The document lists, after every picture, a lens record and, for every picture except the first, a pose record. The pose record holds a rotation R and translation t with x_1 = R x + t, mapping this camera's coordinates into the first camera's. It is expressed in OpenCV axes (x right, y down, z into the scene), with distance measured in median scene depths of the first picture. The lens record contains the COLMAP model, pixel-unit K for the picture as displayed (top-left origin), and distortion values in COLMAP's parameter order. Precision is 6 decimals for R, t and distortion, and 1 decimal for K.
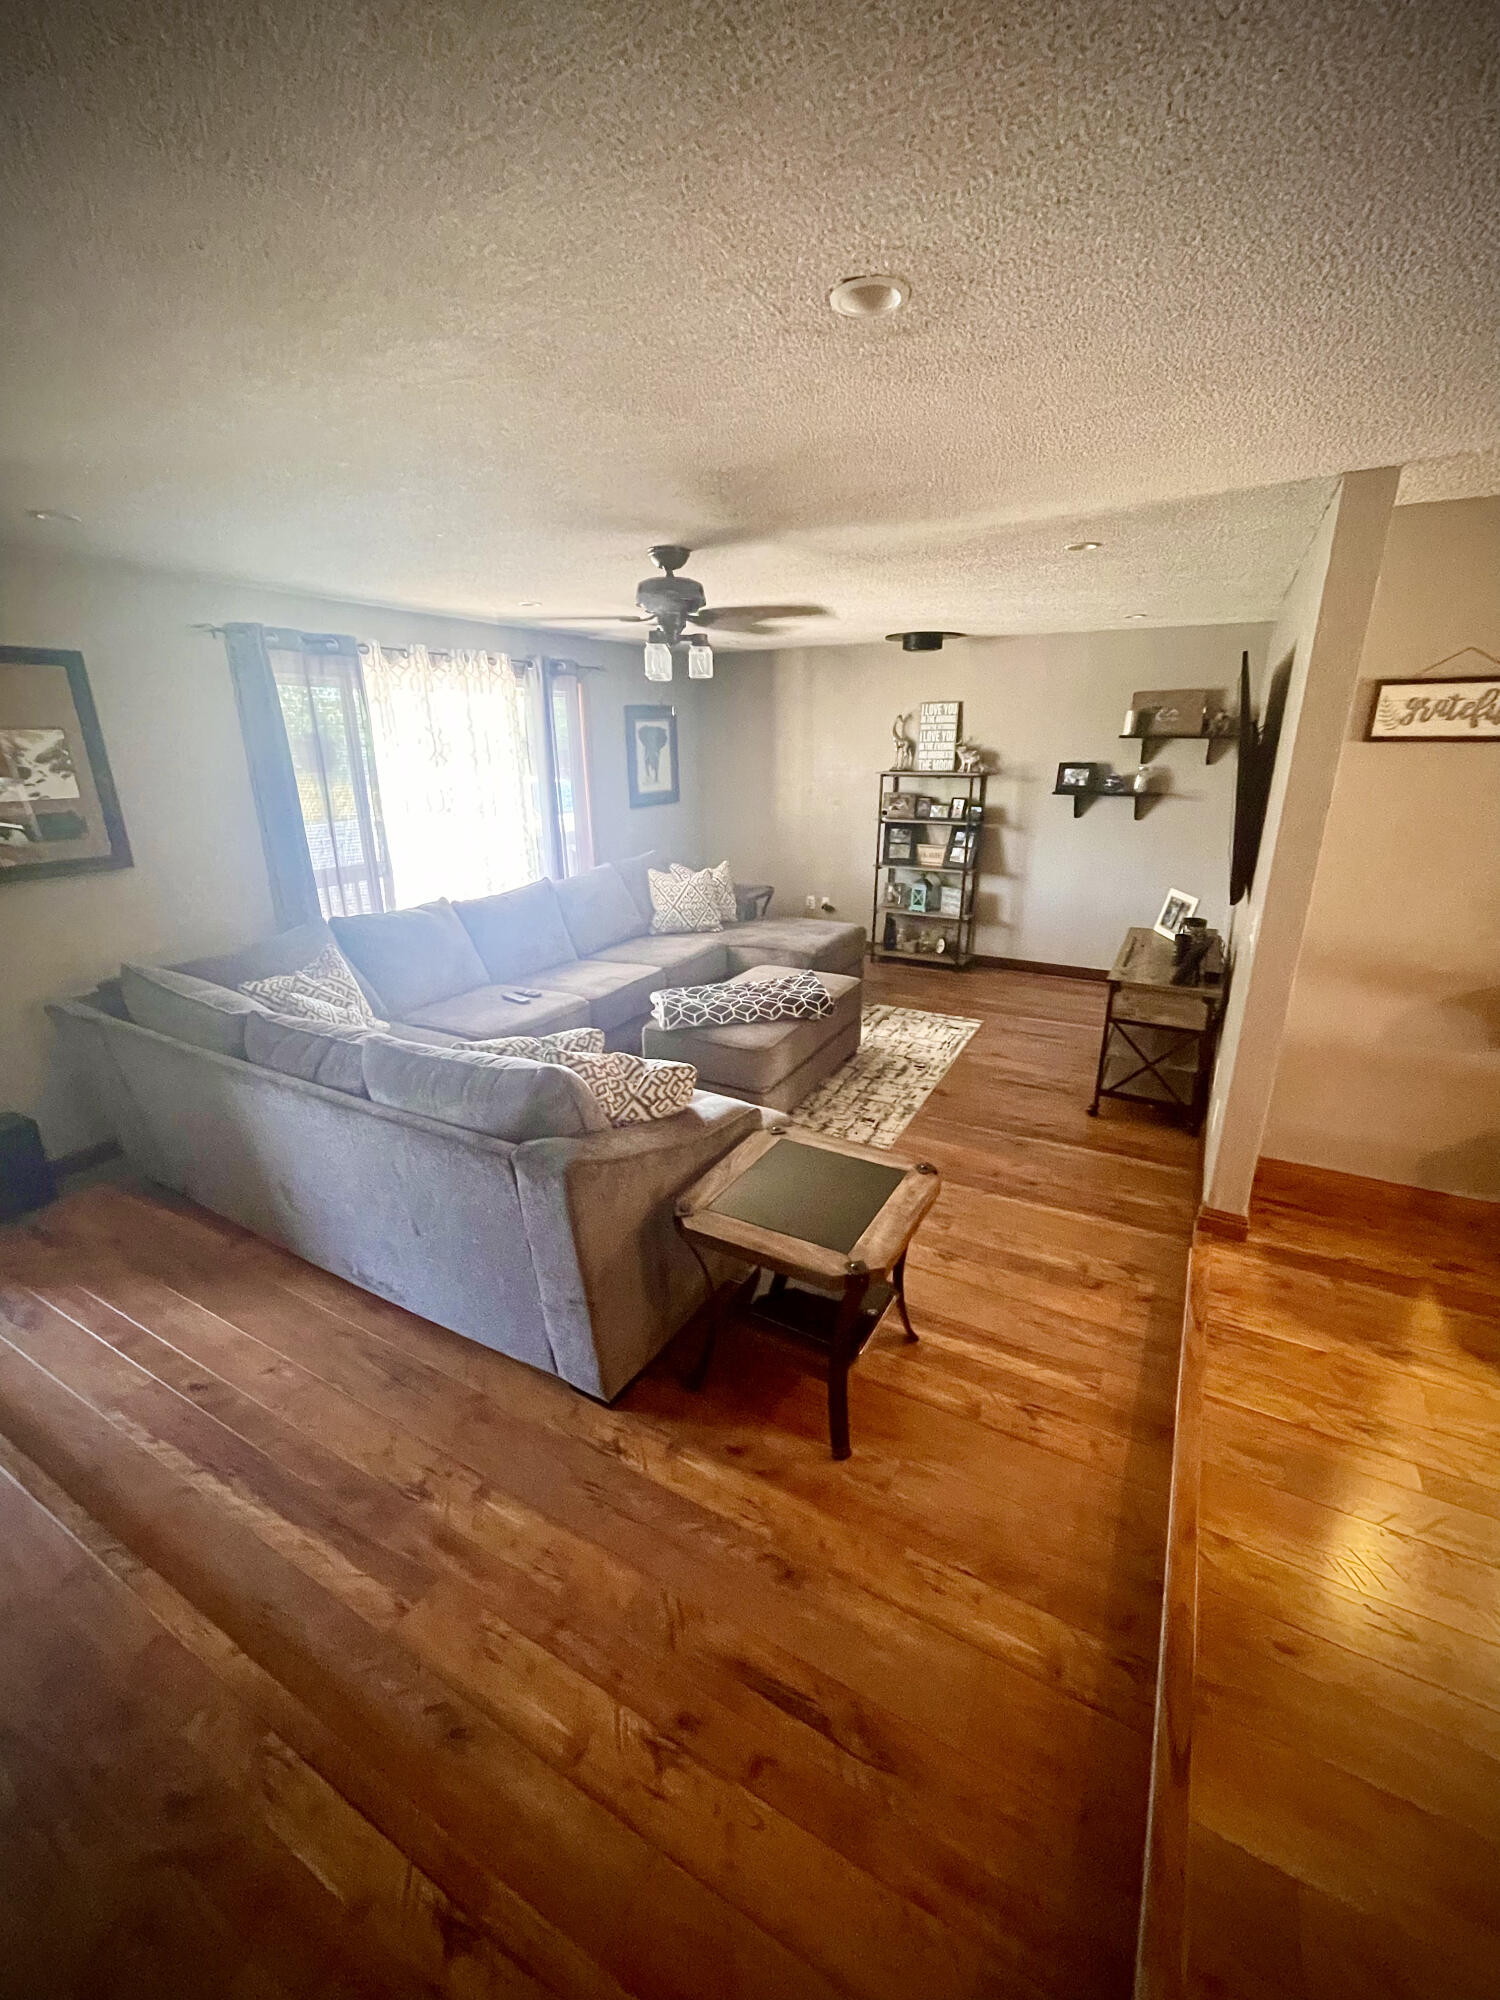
lens RADIAL K [[808.5, 0, 751.1], [0, 808.5, 998.3], [0, 0, 1]] dist [0.000544, 0.000182]
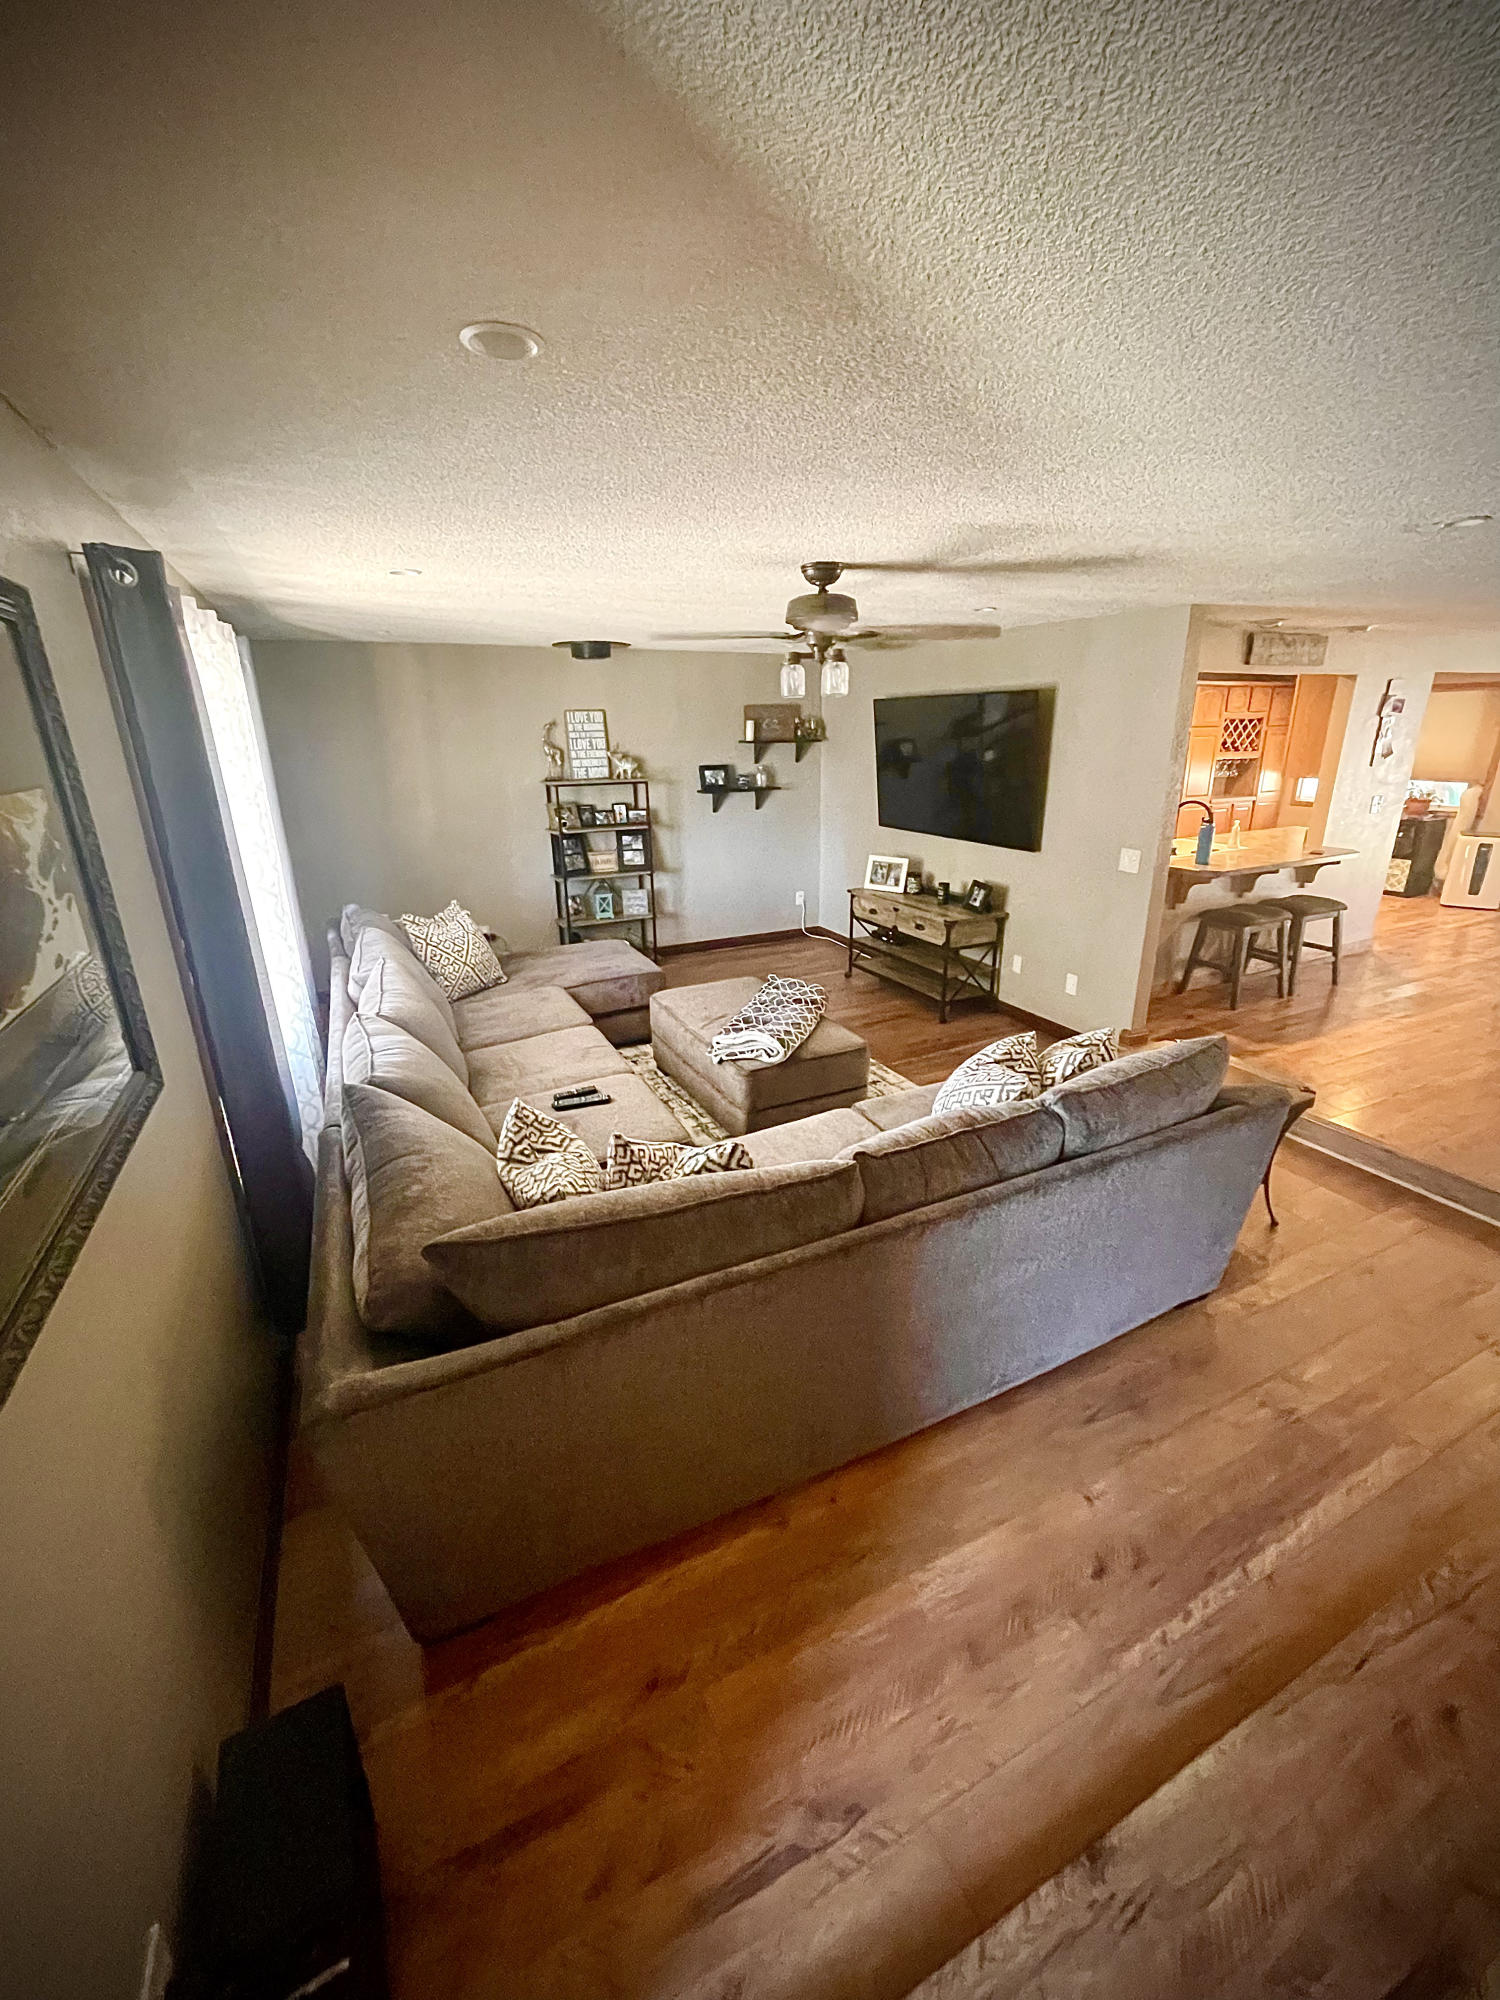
lens RADIAL K [[808.5, 0, 750.5], [0, 808.5, 1000.3], [0, 0, 1]] dist [0.000544, 0.000182]
pose [[0.564553, -0.267474, 0.780857, -0.553217], [0.261972, 0.955189, 0.137786, -0.111377], [-0.782720, 0.126775, 0.609326, 0.284565]]
